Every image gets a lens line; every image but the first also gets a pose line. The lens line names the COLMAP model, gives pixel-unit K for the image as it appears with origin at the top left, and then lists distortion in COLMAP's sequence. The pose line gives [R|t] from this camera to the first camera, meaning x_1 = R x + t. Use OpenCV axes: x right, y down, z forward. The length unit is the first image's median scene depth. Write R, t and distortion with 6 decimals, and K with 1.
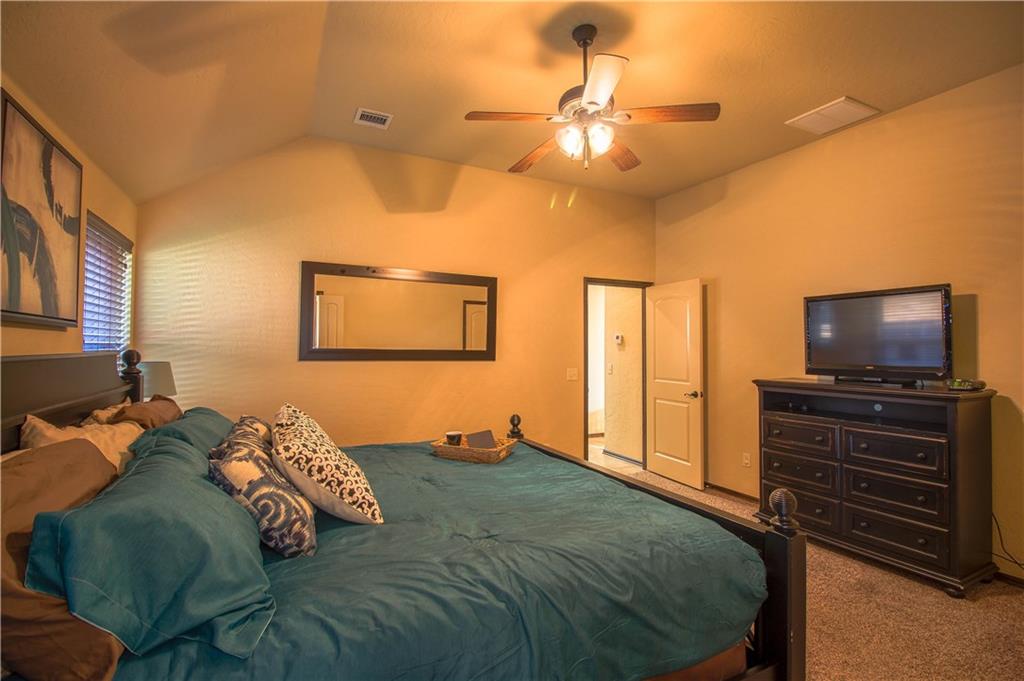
lens RADIAL K [[477.8, 0, 514.9], [0, 477.8, 336.1], [0, 0, 1]] dist [0.000979, -0.013572]
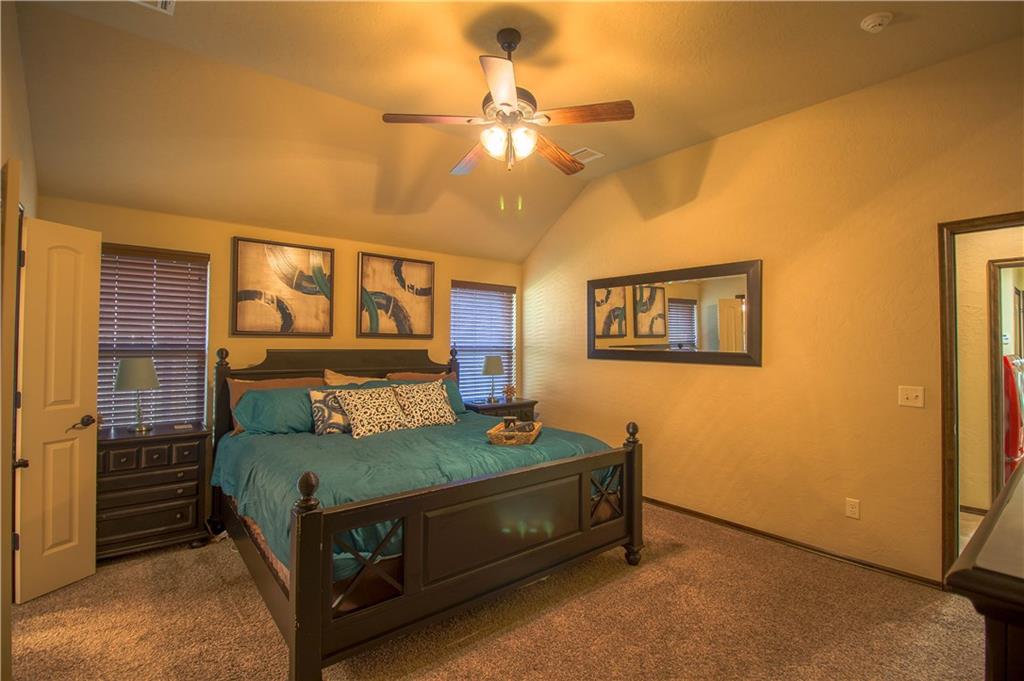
lens RADIAL K [[477.8, 0, 514.9], [0, 477.8, 336.1], [0, 0, 1]] dist [0.000979, -0.013572]
pose [[0.219824, -0.024524, -0.975231, 0.836740], [0.016056, 0.999640, -0.021519, 0.016972], [0.975407, -0.010928, 0.220139, 0.582437]]
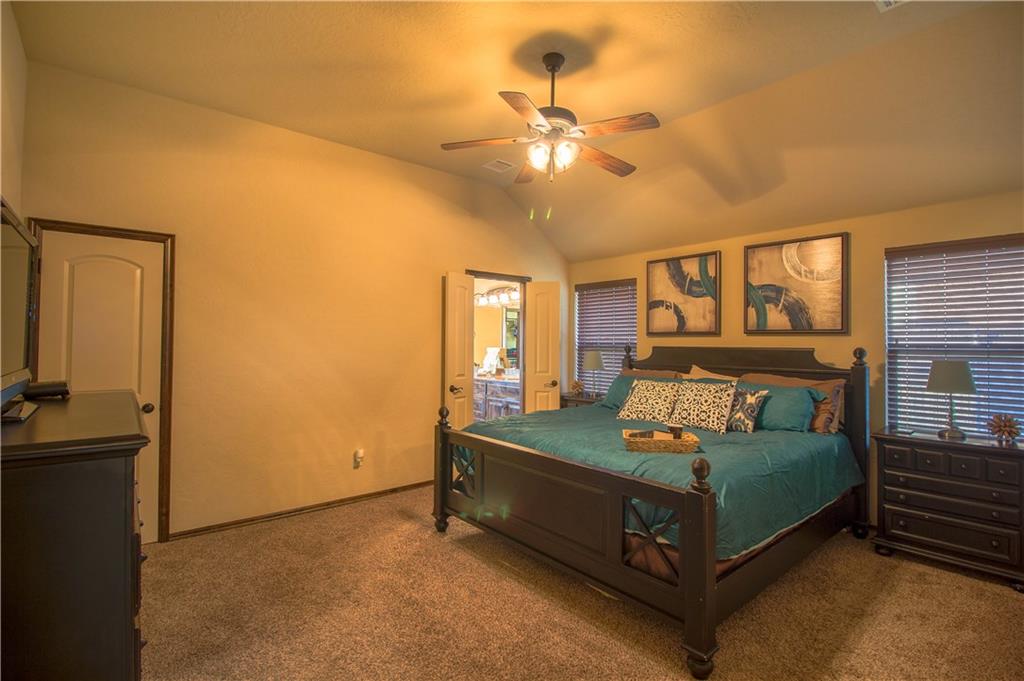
lens RADIAL K [[477.8, 0, 514.9], [0, 477.8, 336.1], [0, 0, 1]] dist [0.000979, -0.013572]
pose [[-0.971742, -0.015148, -0.235558, 0.362079], [-0.007091, 0.999362, -0.035011, 0.036304], [0.235938, -0.032352, -0.971229, 1.518615]]
